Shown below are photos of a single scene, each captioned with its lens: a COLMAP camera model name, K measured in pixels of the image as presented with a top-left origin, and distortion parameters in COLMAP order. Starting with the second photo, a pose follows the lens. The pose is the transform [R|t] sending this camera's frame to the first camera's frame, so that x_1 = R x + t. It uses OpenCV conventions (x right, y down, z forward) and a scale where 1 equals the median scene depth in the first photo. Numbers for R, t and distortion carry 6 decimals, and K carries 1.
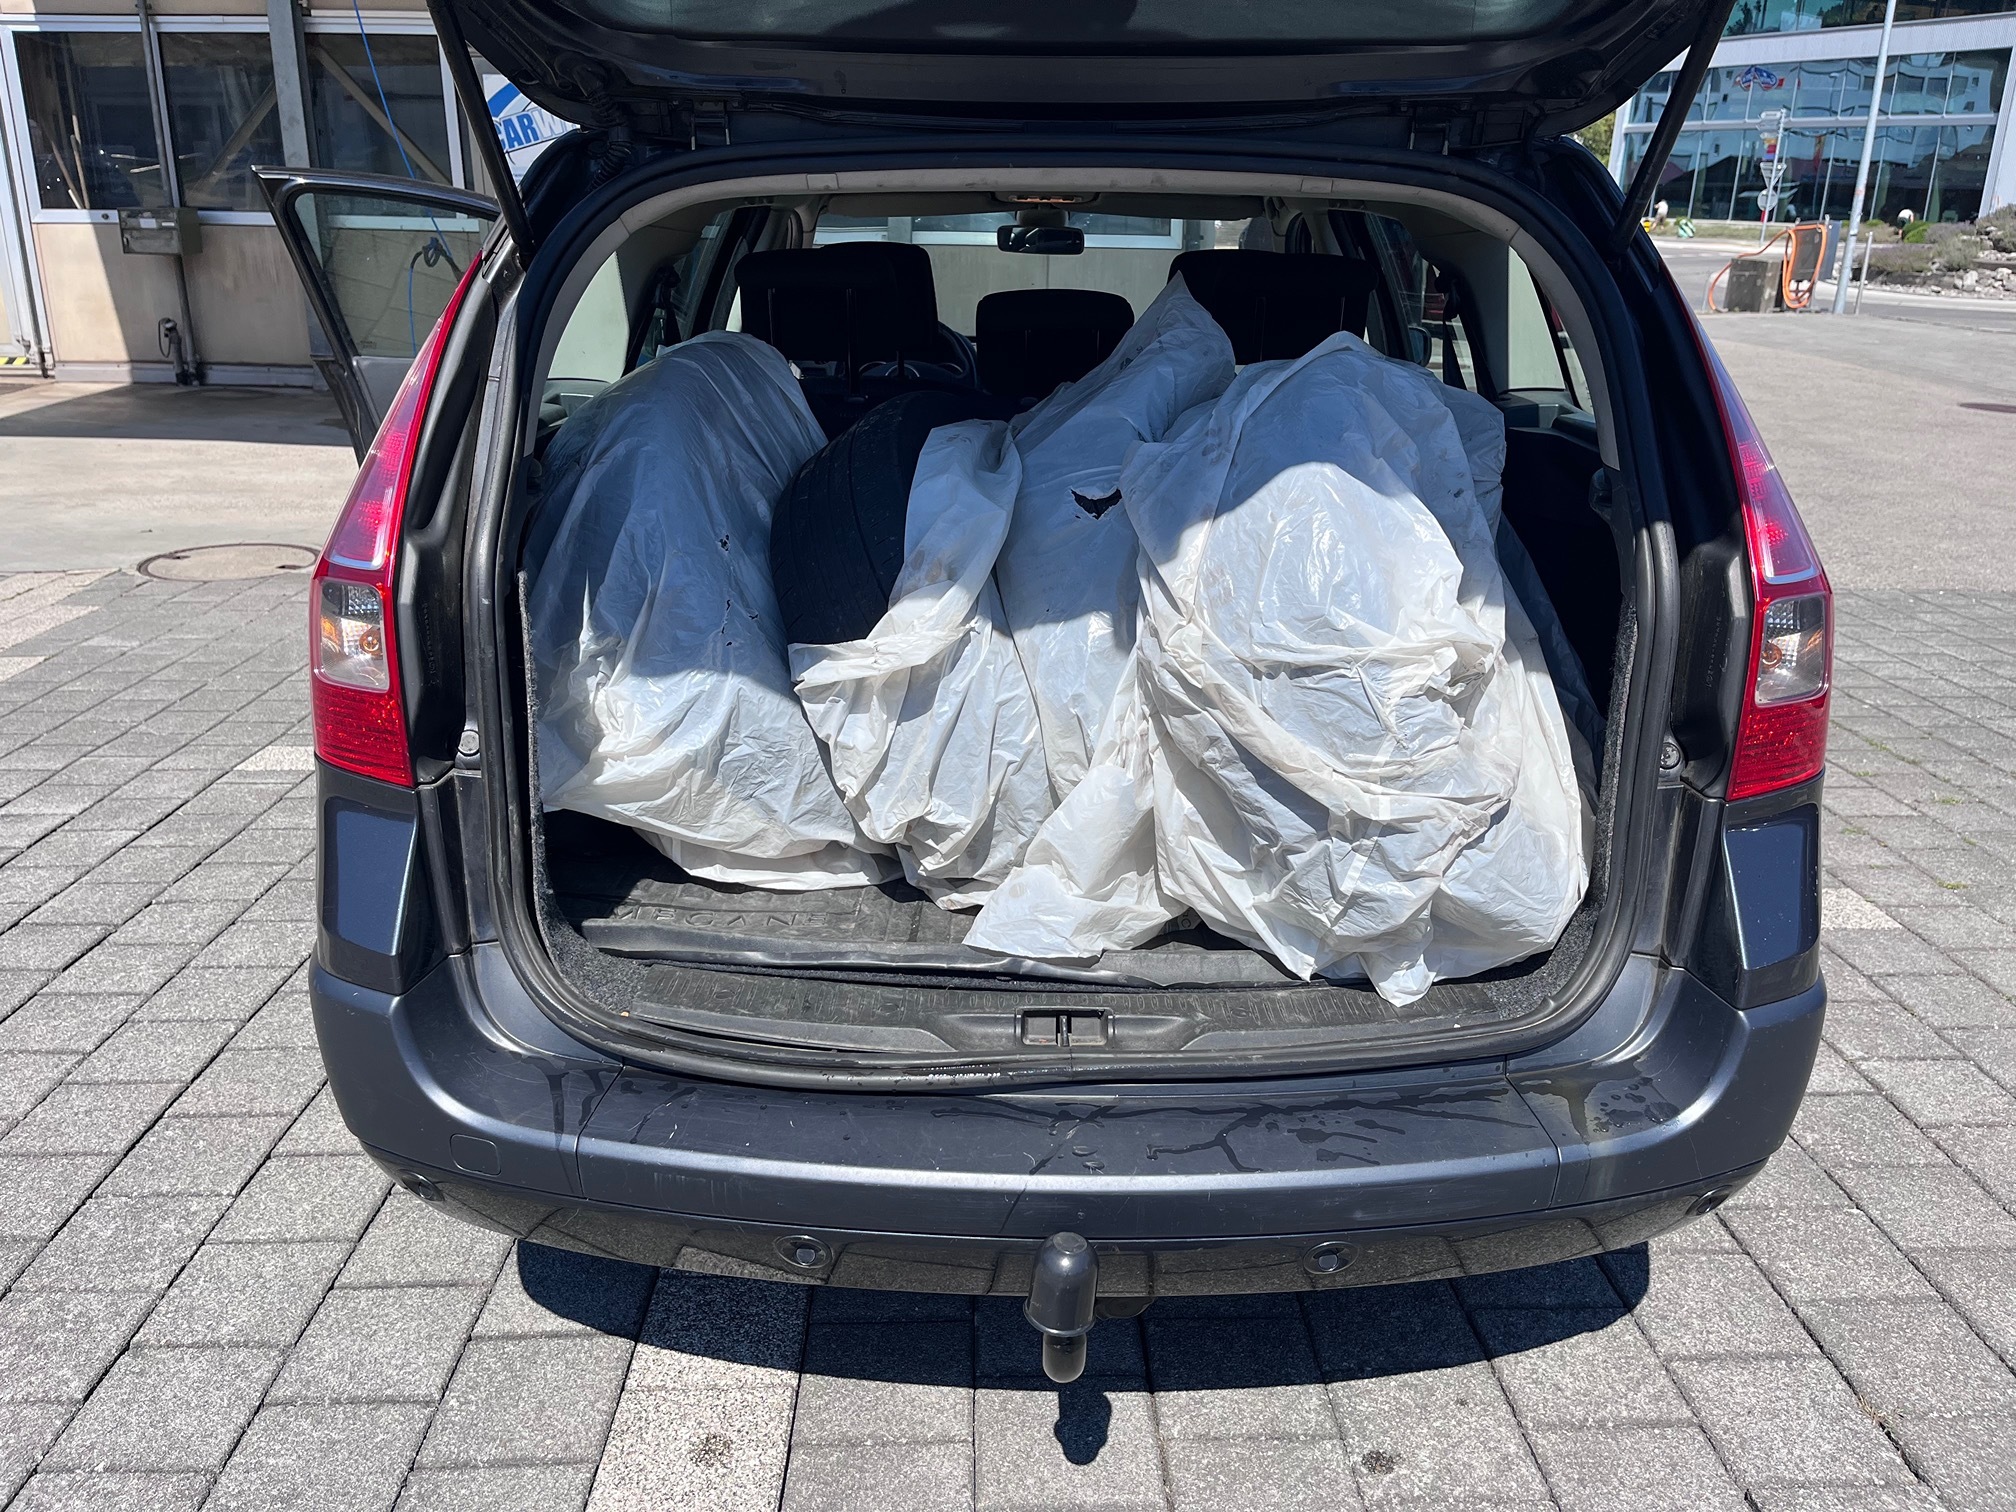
lens RADIAL K [[1501.1, 0, 1008.0], [0, 1501.1, 756.0], [0, 0, 1]] dist [0.087068, -0.128493]
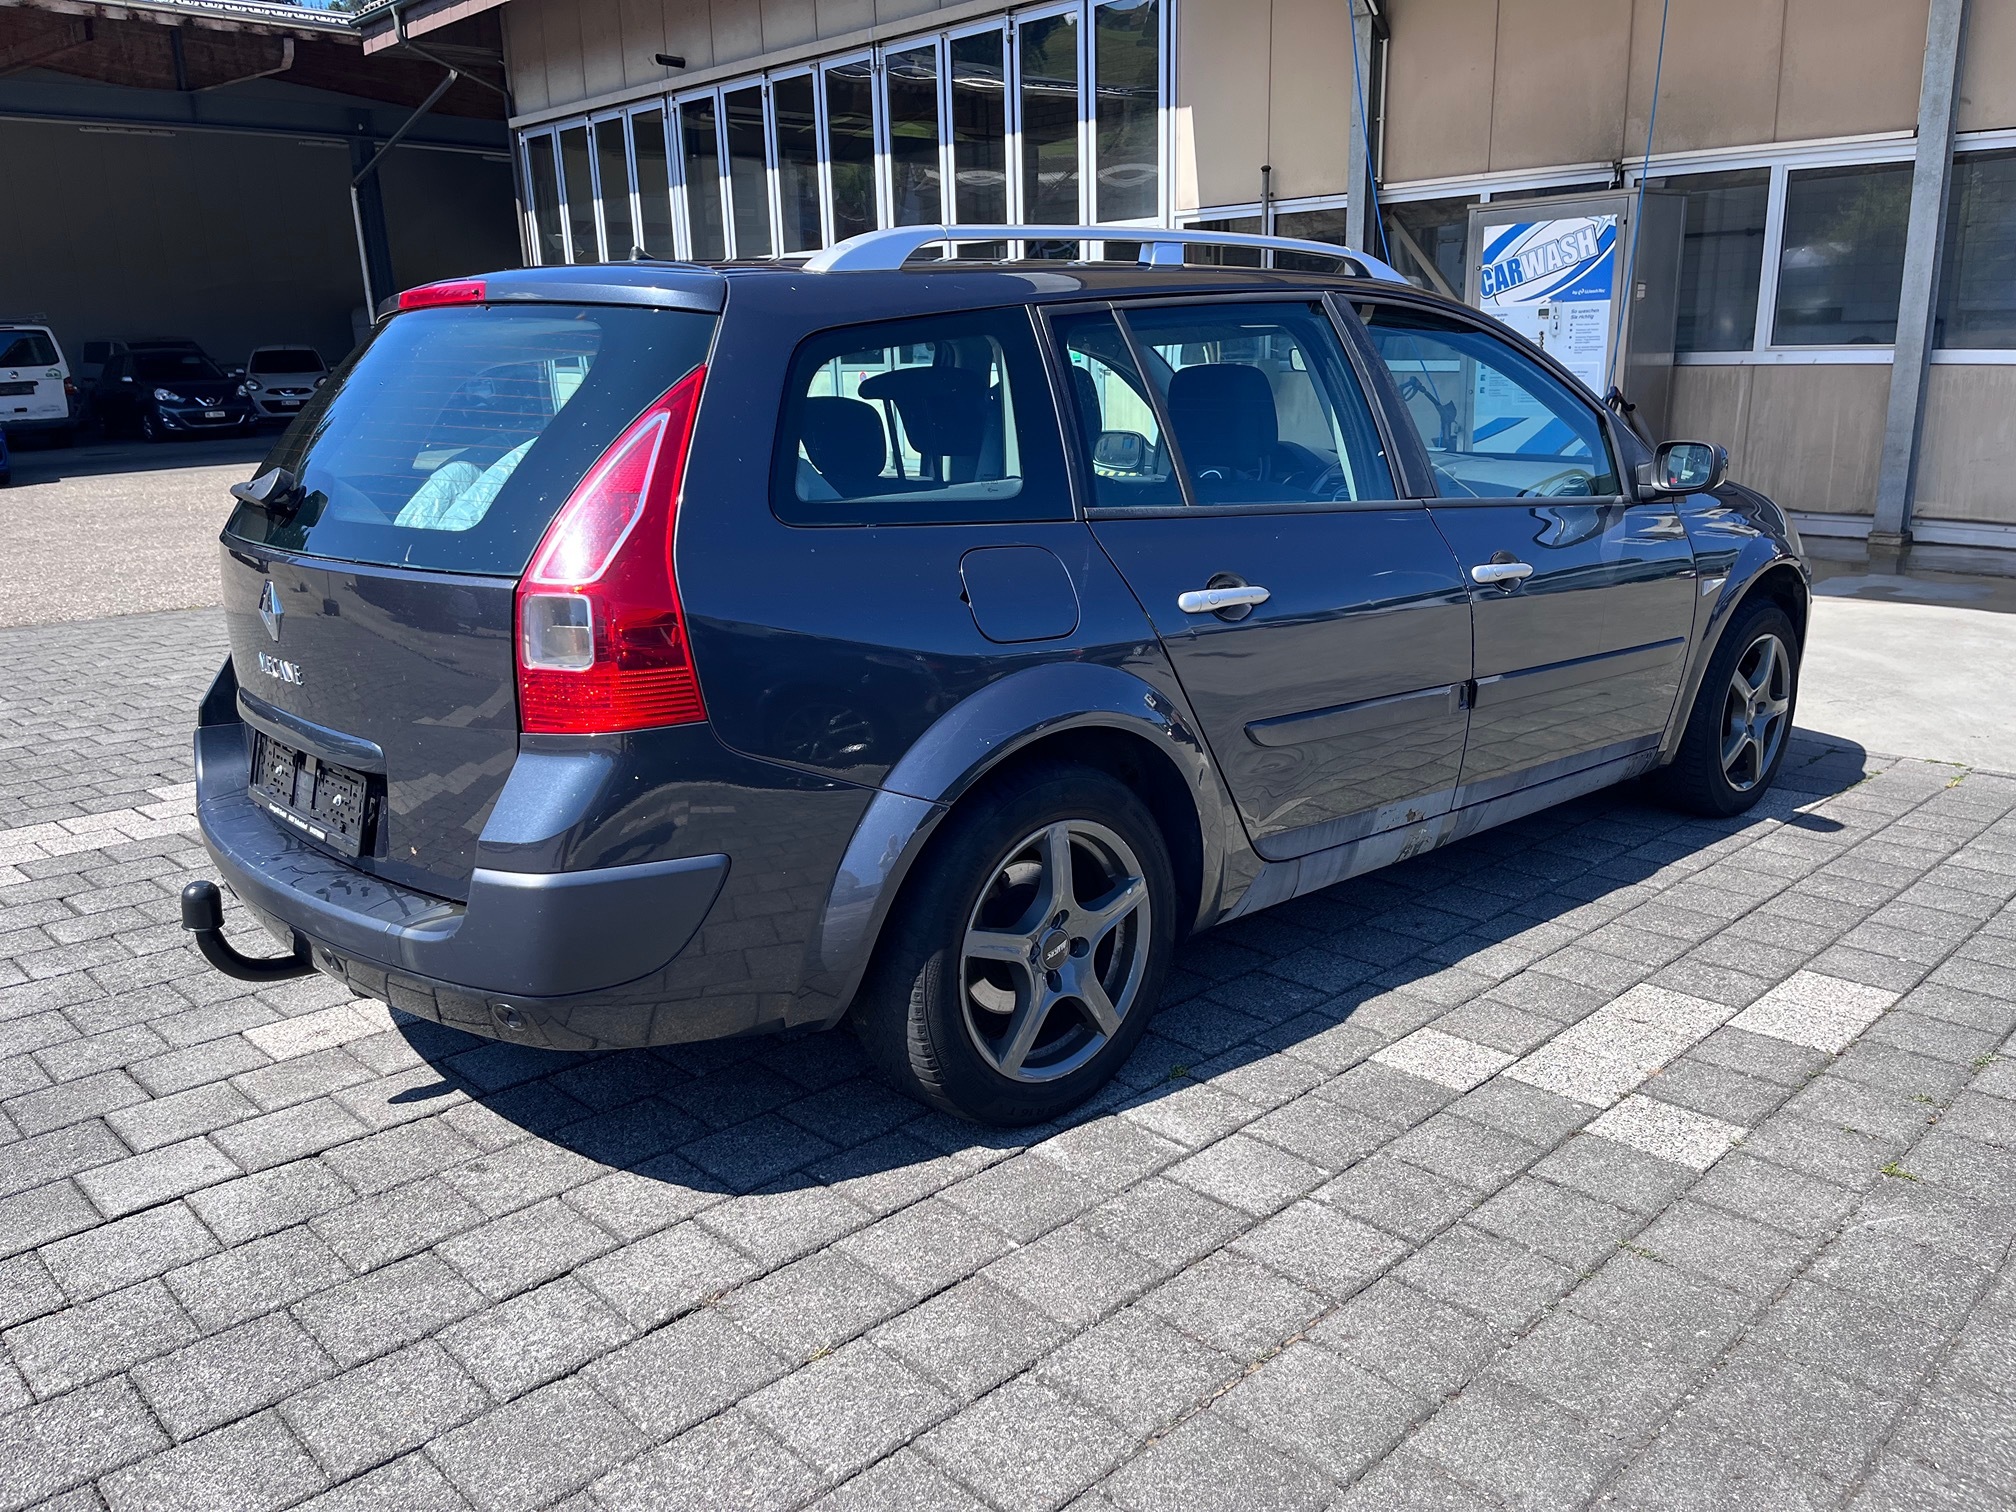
lens RADIAL K [[1497.8, 0, 1009.7], [0, 1497.8, 793.0], [0, 0, 1]] dist [0.080329, -0.116150]
pose [[0.677775, 0.173441, -0.714521, 1.089237], [-0.216958, 0.975687, 0.031036, -0.034161], [0.702532, 0.133986, 0.698926, 0.197179]]
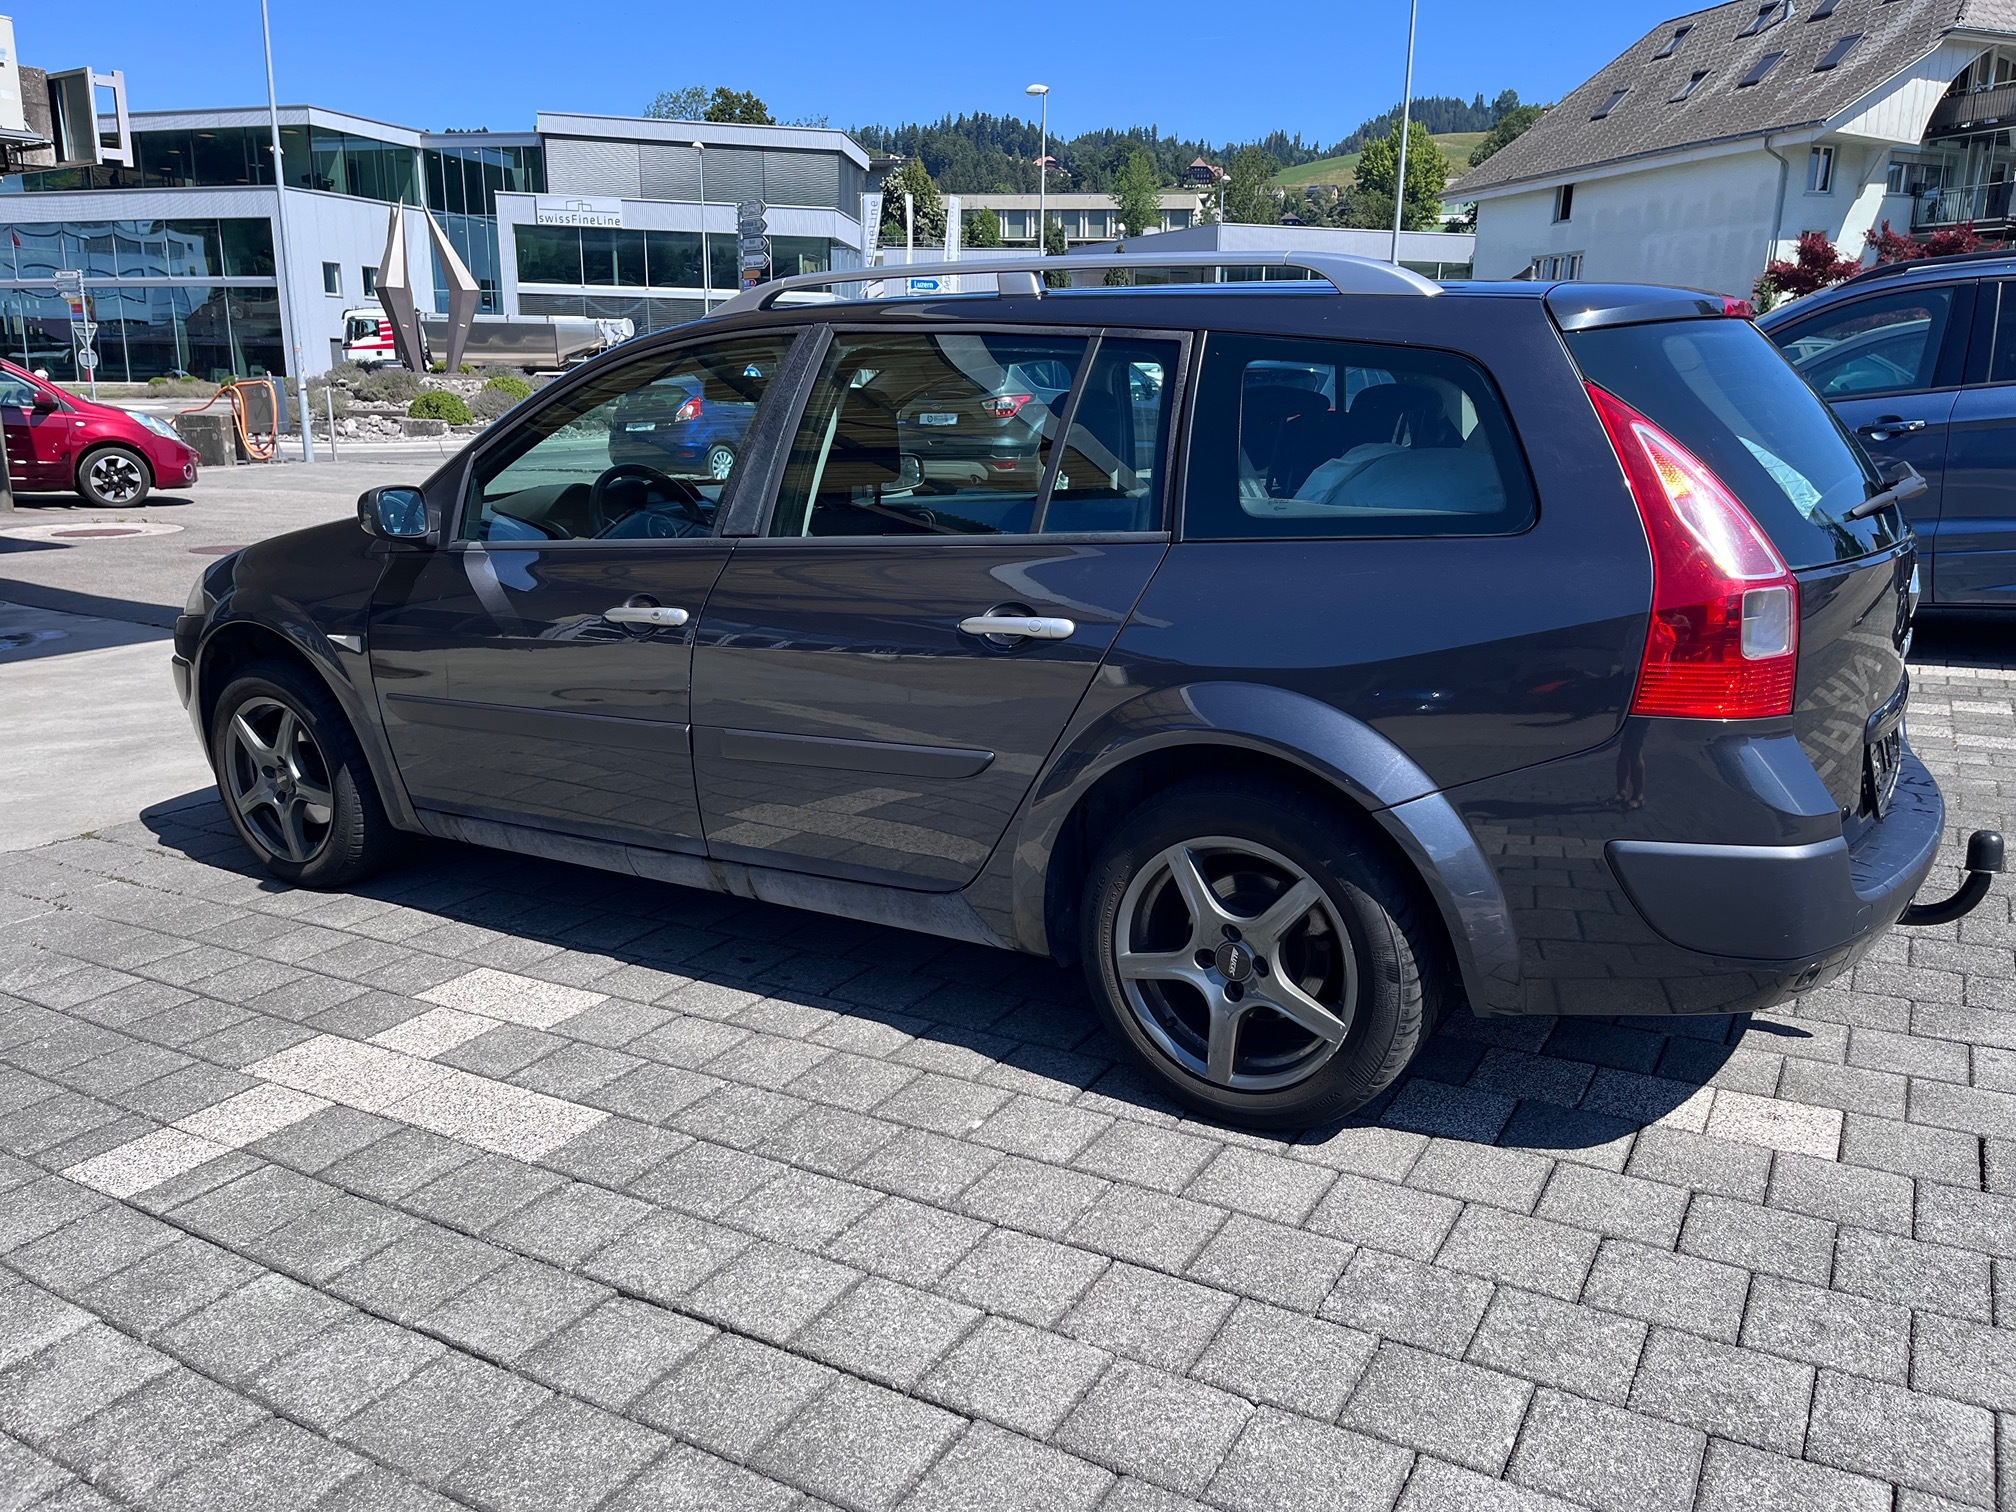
lens RADIAL K [[1497.8, 0, 1009.7], [0, 1497.8, 793.0], [0, 0, 1]] dist [0.080329, -0.116150]
pose [[0.527602, -0.234769, 0.816406, -1.261028], [0.292919, 0.952389, 0.084574, -0.156818], [-0.797392, 0.194520, 0.571251, 0.463570]]
